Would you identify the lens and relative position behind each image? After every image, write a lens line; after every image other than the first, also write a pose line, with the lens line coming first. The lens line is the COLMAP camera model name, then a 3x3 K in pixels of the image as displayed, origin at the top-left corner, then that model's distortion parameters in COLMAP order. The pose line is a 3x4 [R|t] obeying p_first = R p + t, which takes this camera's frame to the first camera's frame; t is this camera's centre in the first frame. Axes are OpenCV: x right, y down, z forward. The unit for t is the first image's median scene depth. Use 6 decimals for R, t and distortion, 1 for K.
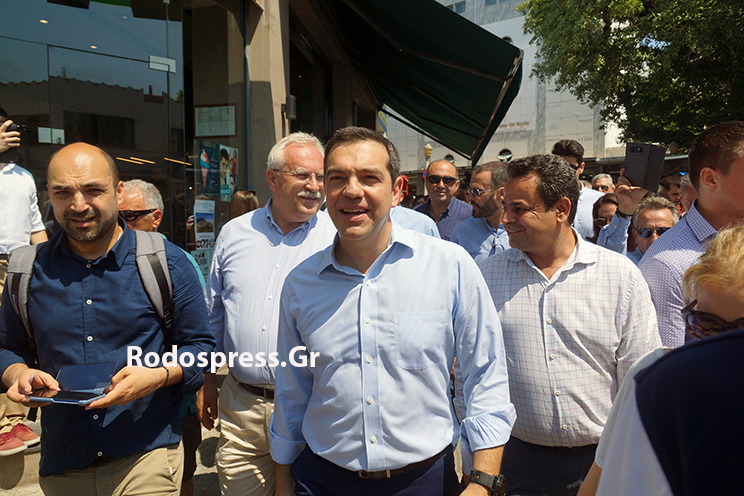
lens RADIAL K [[574.1, 0, 369.1], [0, 574.1, 246.7], [0, 0, 1]] dist [-0.031201, 0.042389]
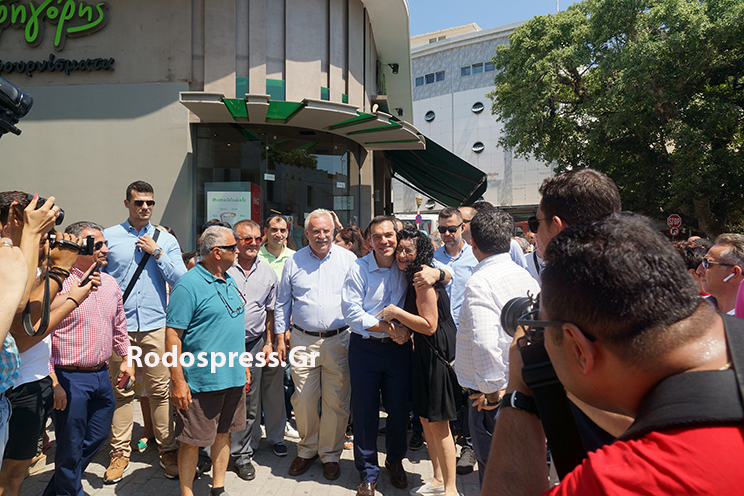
lens RADIAL K [[574.1, 0, 369.1], [0, 574.1, 246.7], [0, 0, 1]] dist [-0.031201, 0.042389]
pose [[0.999041, 0.005317, 0.043460, -0.073100], [-0.002520, 0.997937, -0.064156, 0.021346], [-0.043711, 0.063985, 0.996993, -0.304909]]
